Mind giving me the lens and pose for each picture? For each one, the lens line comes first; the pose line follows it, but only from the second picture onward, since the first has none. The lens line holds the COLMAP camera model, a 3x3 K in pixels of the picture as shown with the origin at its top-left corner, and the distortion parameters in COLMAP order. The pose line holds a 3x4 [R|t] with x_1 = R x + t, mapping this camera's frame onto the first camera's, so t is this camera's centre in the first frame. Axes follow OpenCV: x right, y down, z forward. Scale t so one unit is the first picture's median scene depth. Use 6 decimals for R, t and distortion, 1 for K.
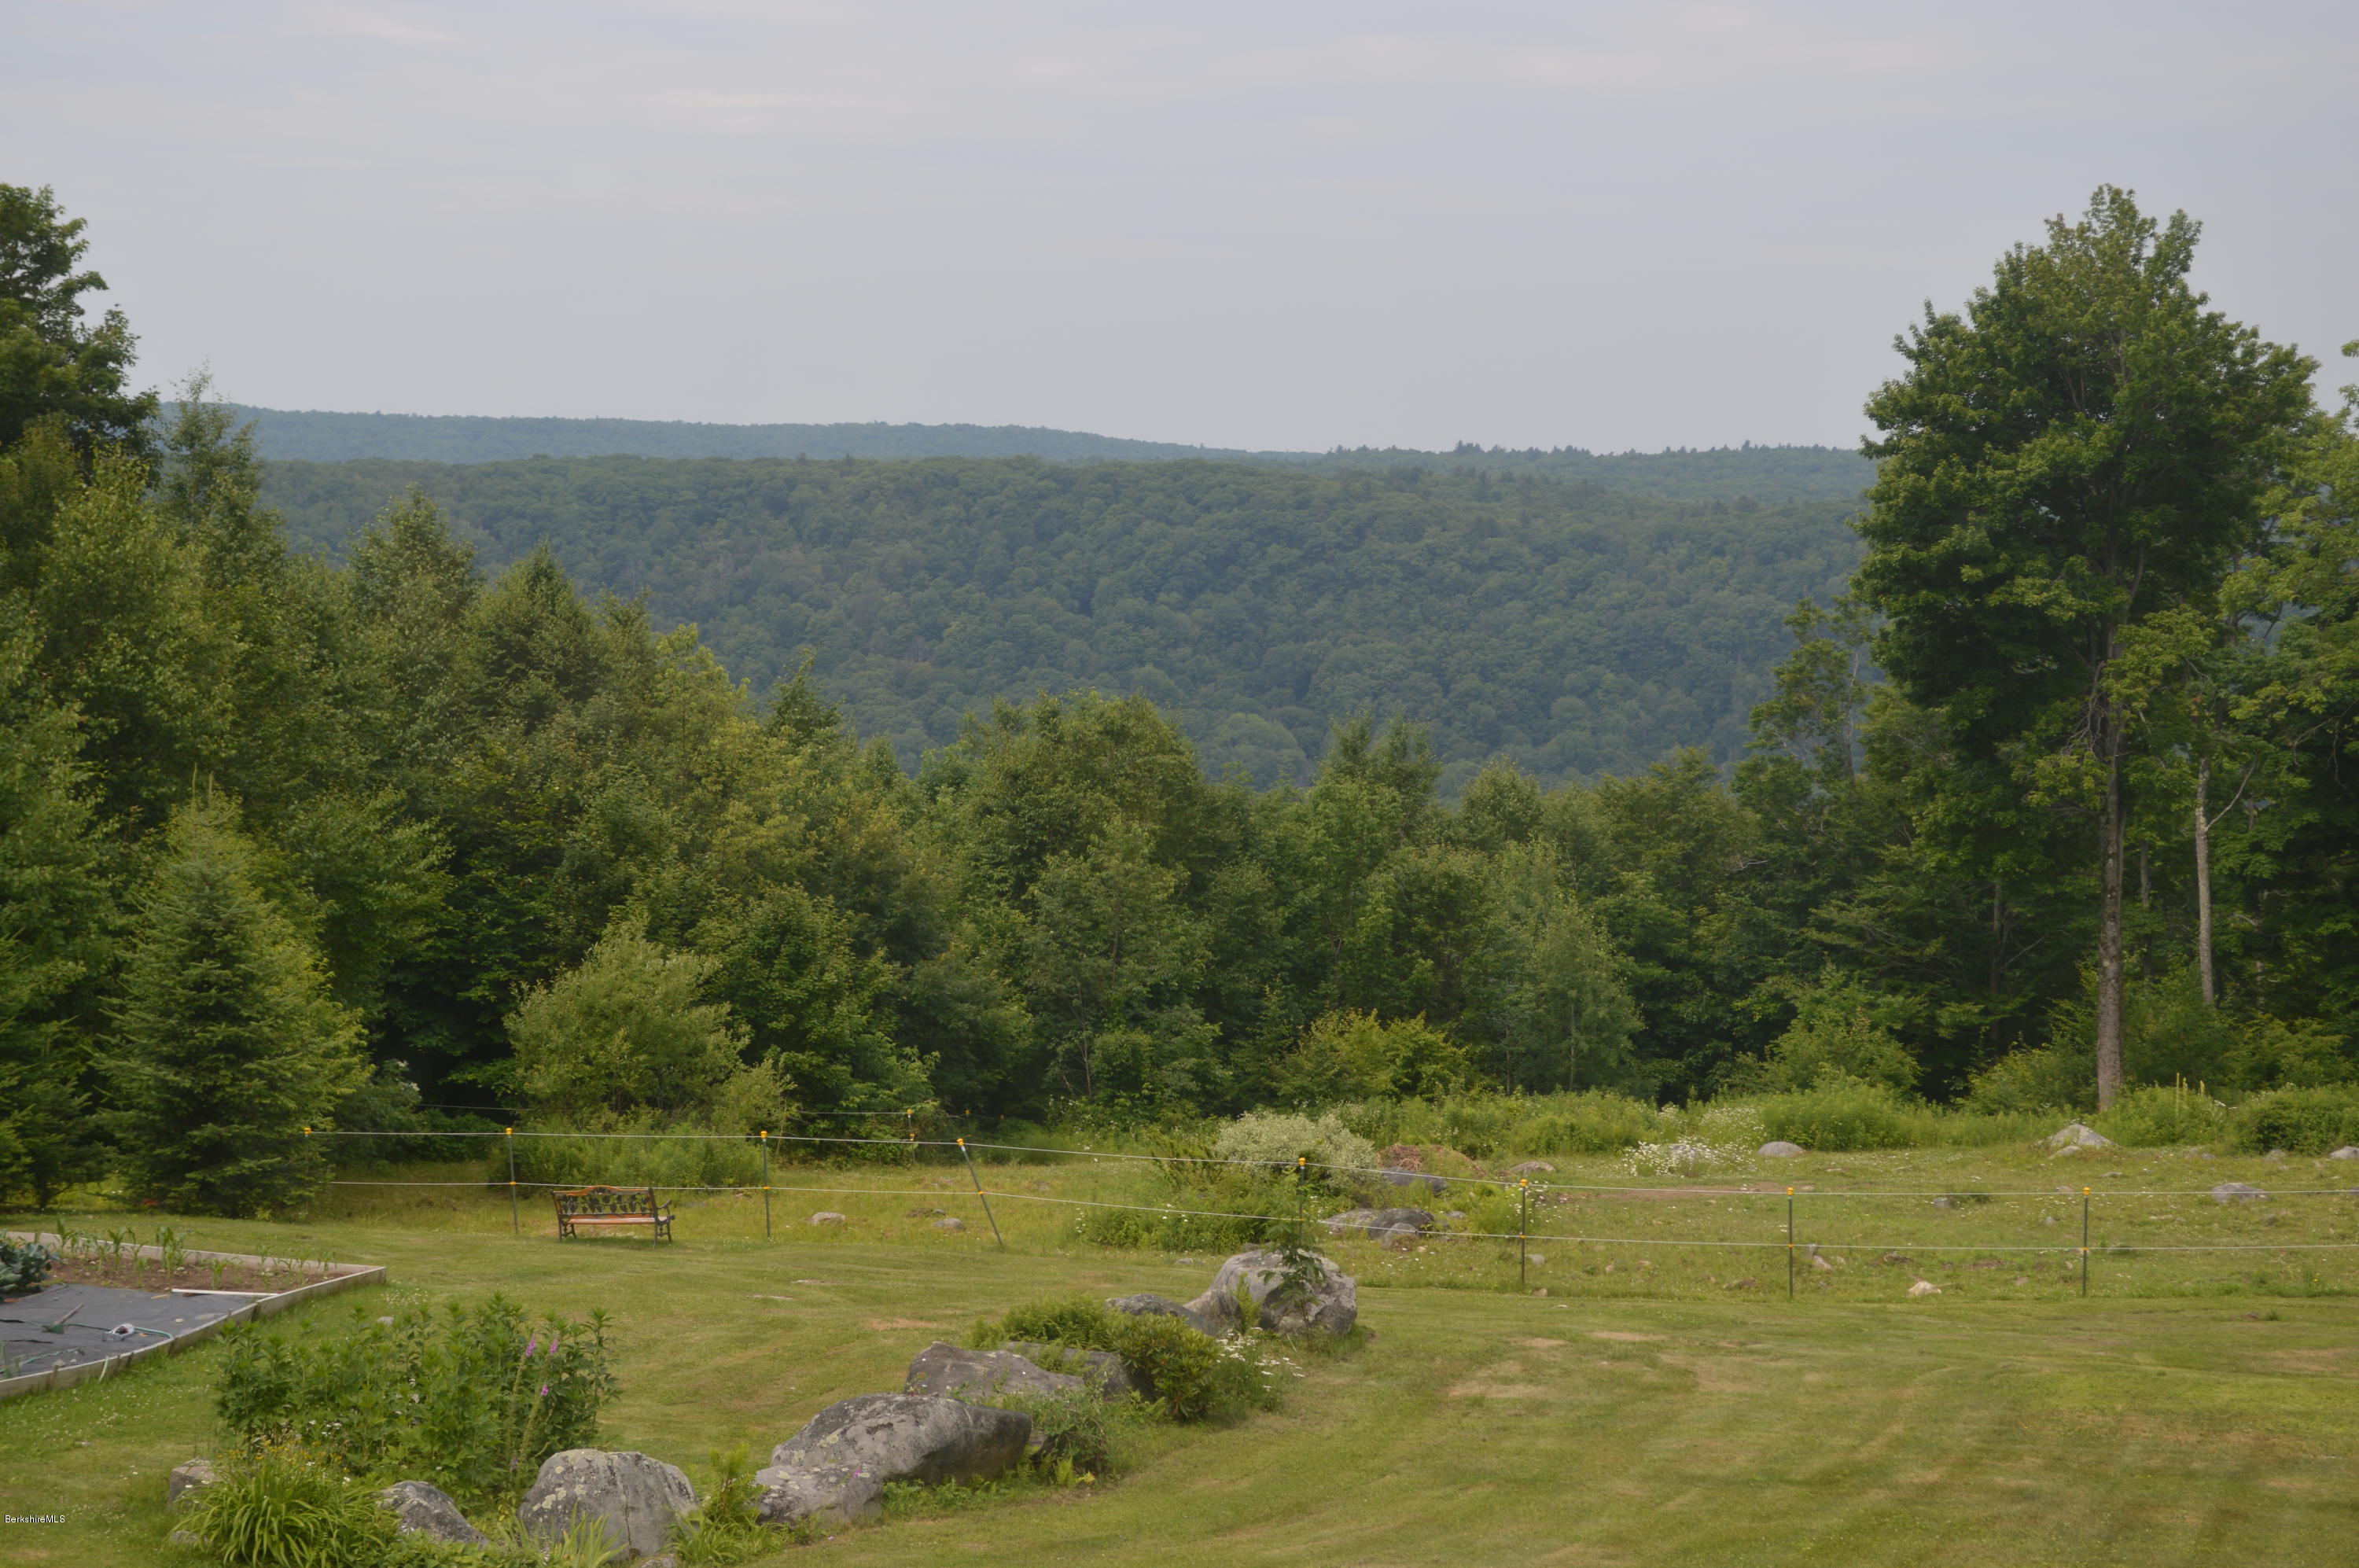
lens RADIAL K [[4629.1, 0, 1115.9], [0, 4629.1, 842.6], [0, 0, 1]] dist [0.010111, 0.000000]
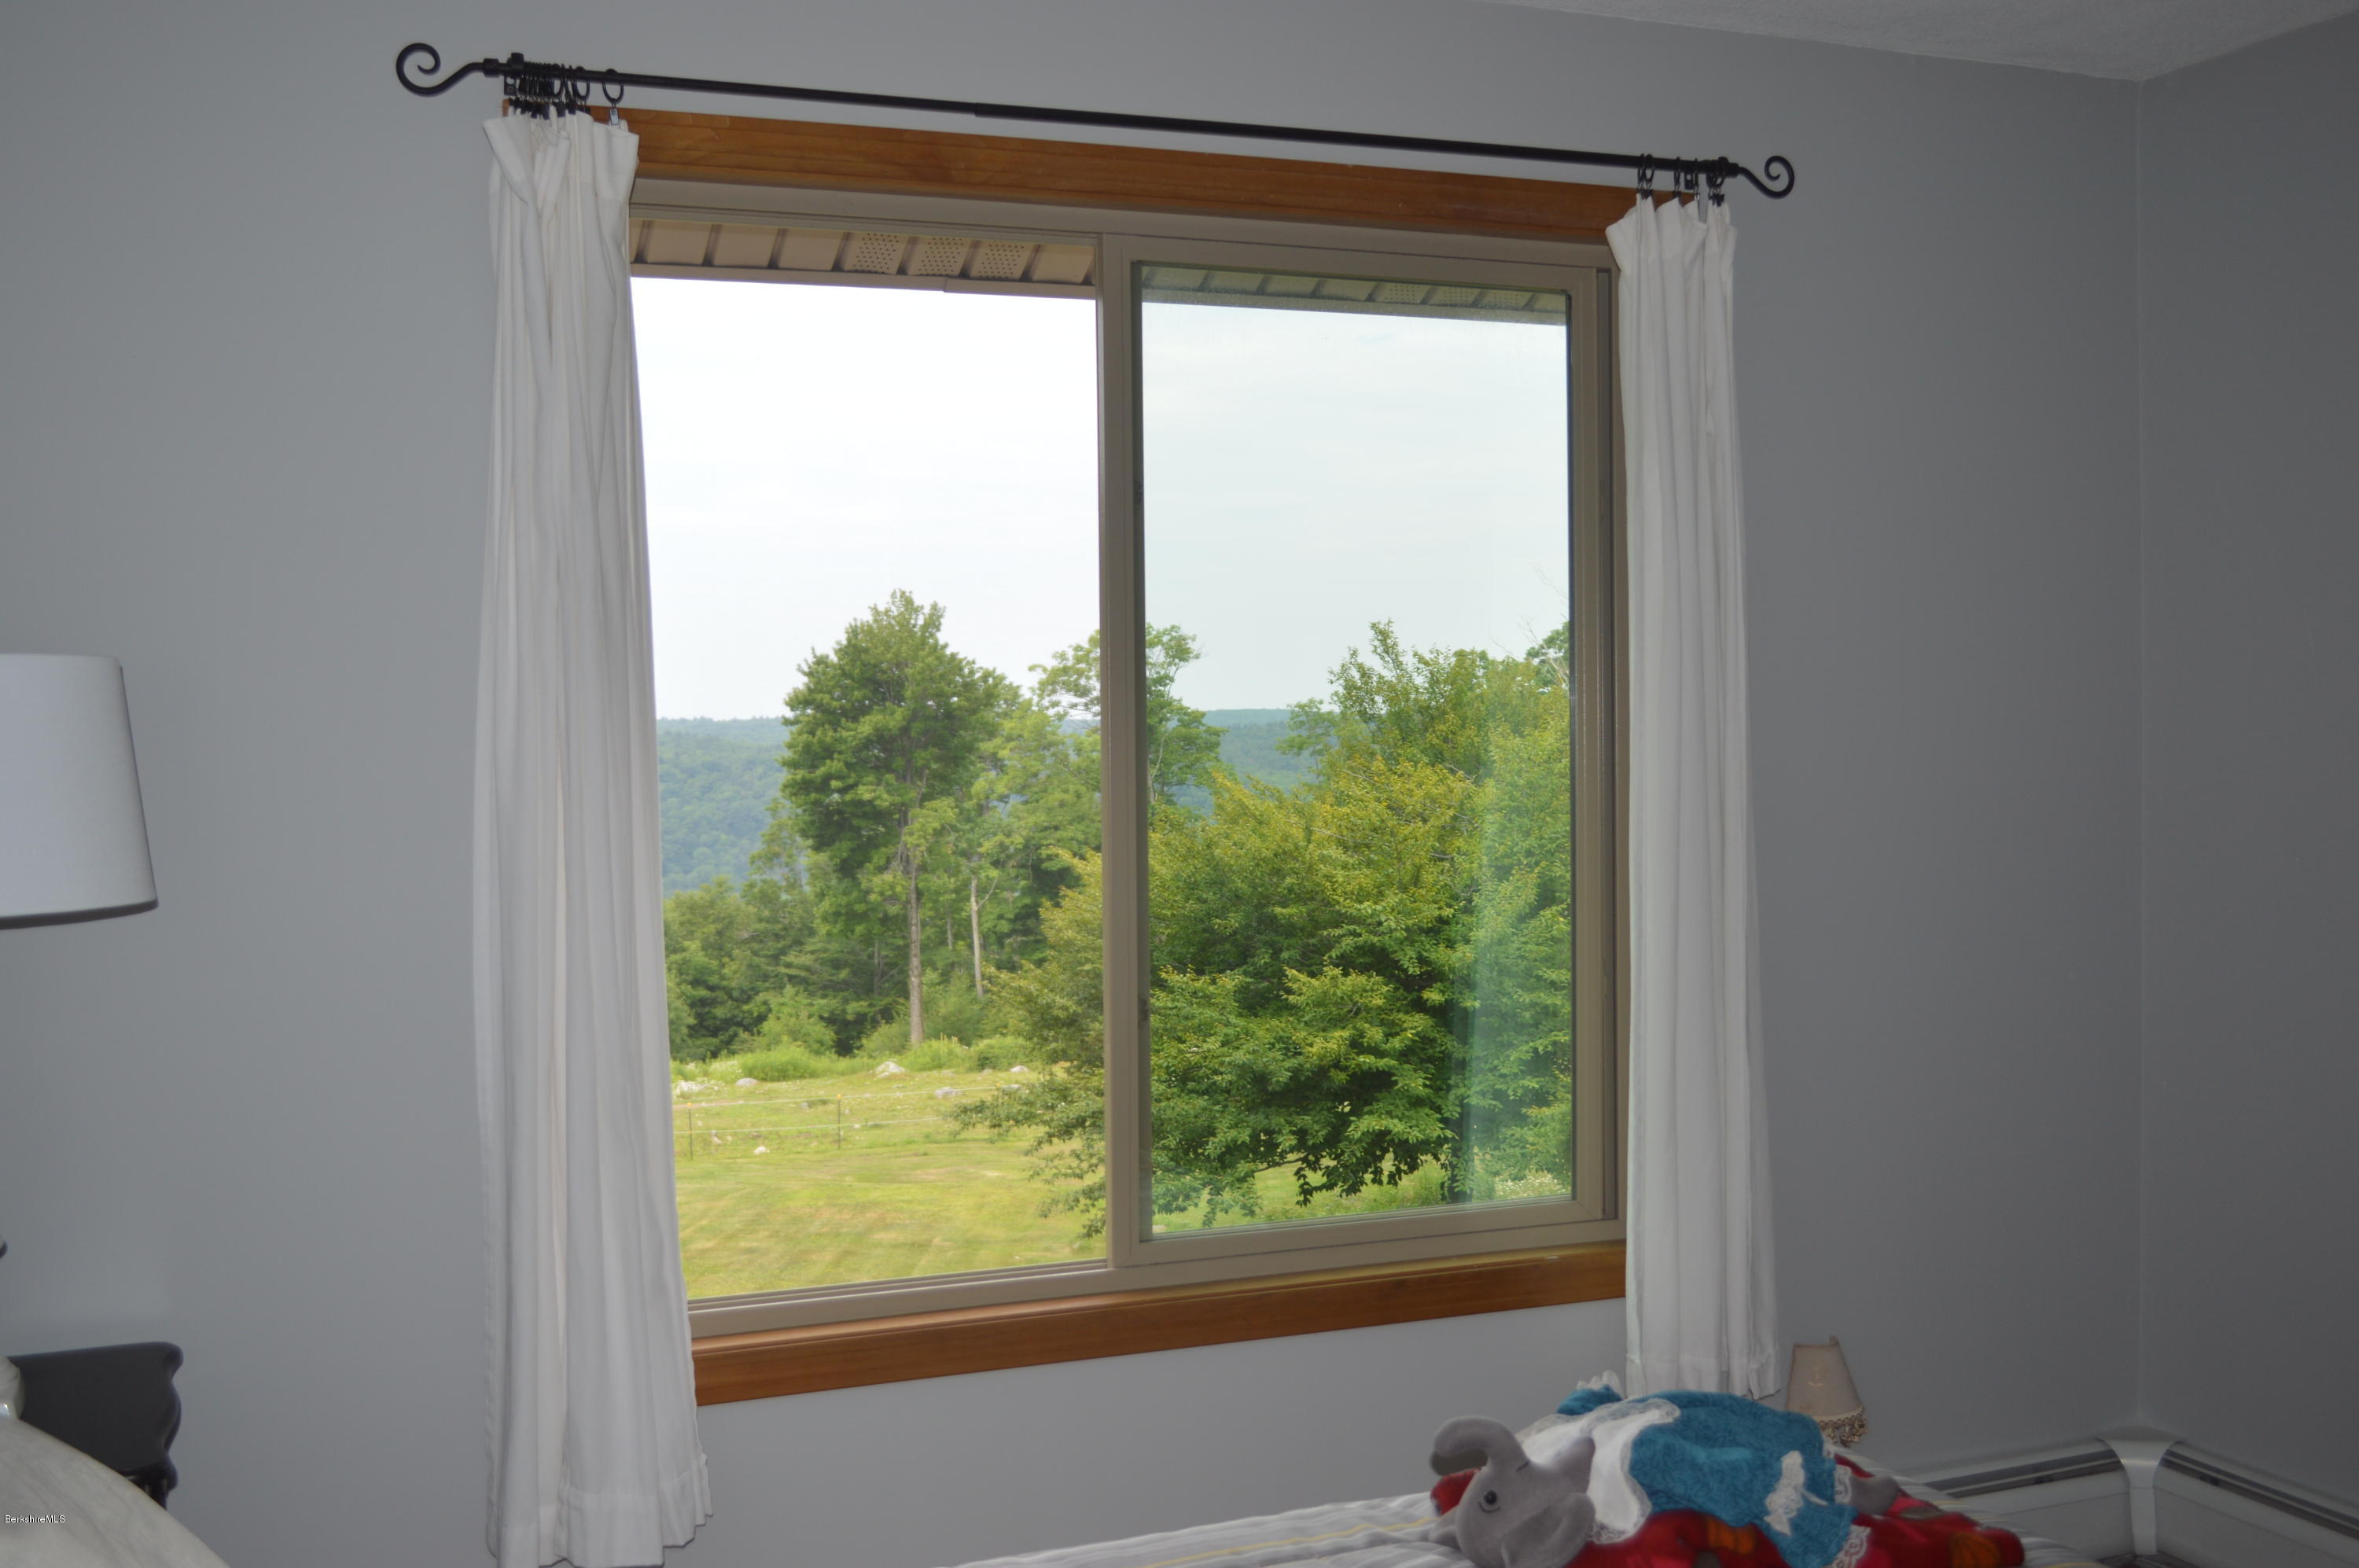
lens RADIAL K [[2406.4, 0, 1177.0], [0, 2406.4, 781.9], [0, 0, 1]] dist [-0.072392, 0.000000]
pose [[0.957387, -0.021389, 0.288016, 0.027852], [0.037893, 0.997936, -0.051847, -0.000537], [-0.286312, 0.060551, 0.956221, -0.021328]]
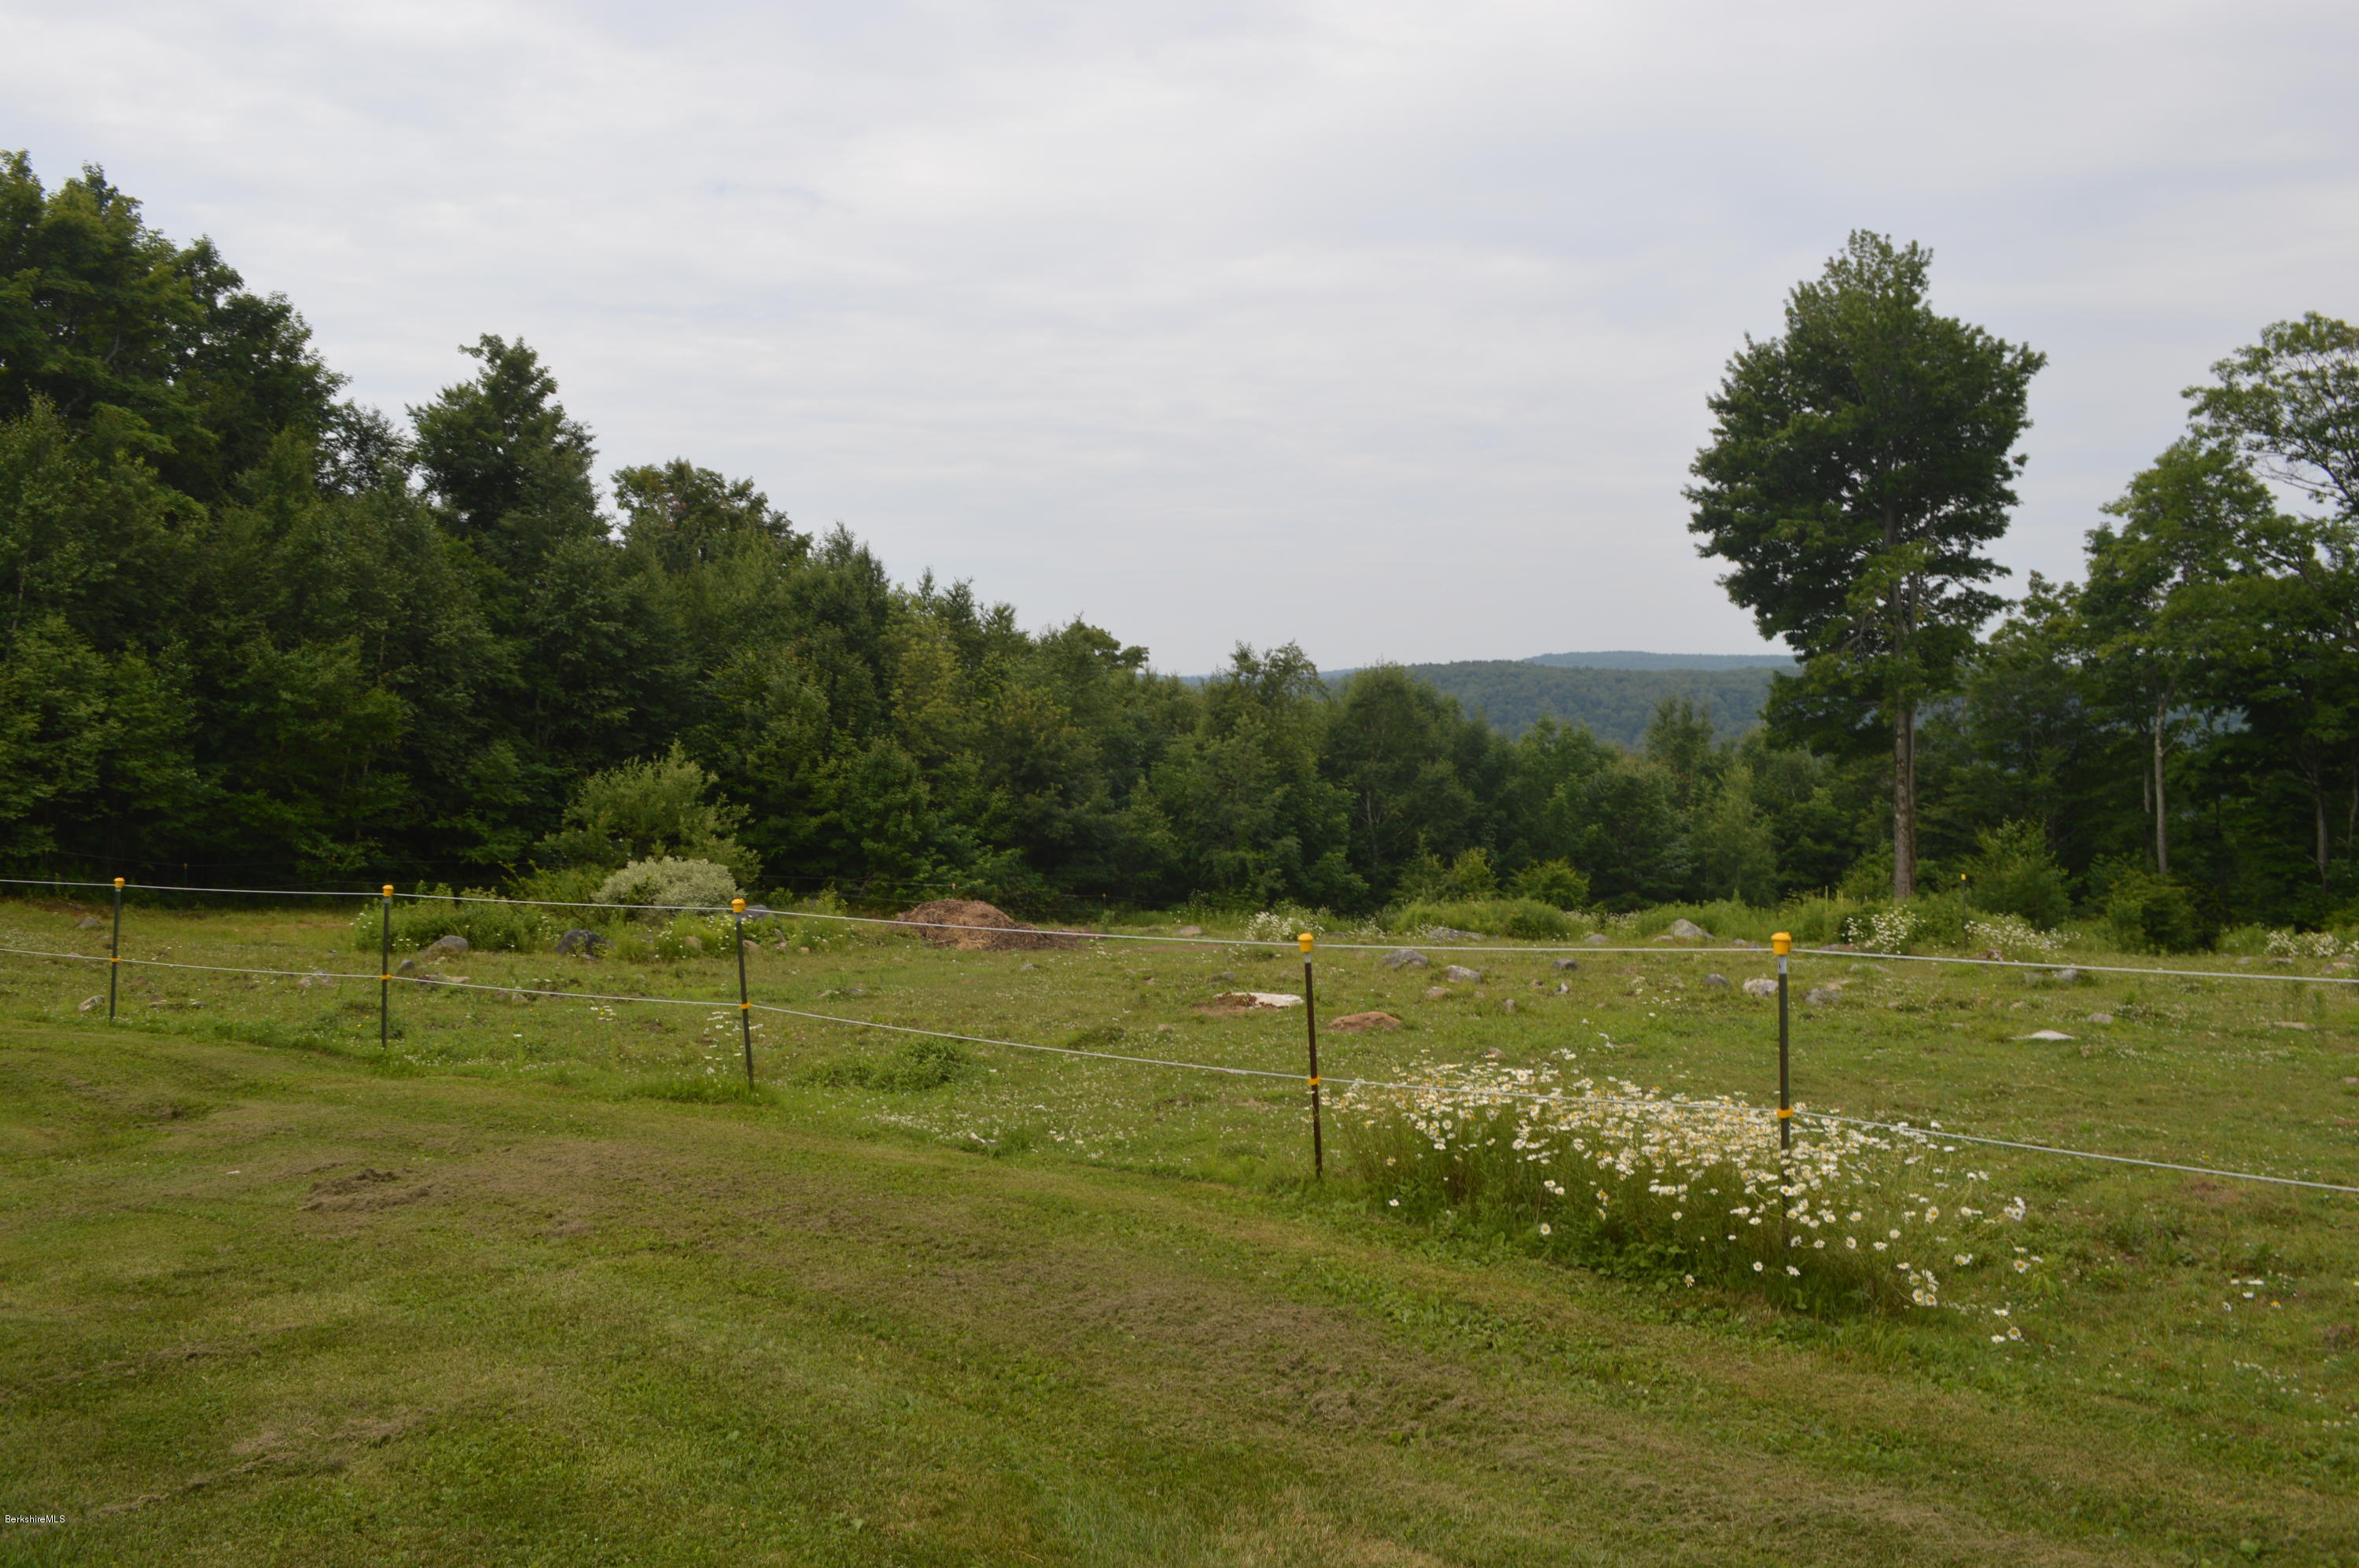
lens RADIAL K [[1875.4, 0, 1175.4], [0, 1875.4, 790.2], [0, 0, 1]] dist [-0.086183, 0.023871]
pose [[0.906019, 0.010224, -0.423115, 0.256629], [-0.019932, 0.999630, -0.018524, 0.033461], [0.422768, 0.025217, 0.905887, 0.430119]]
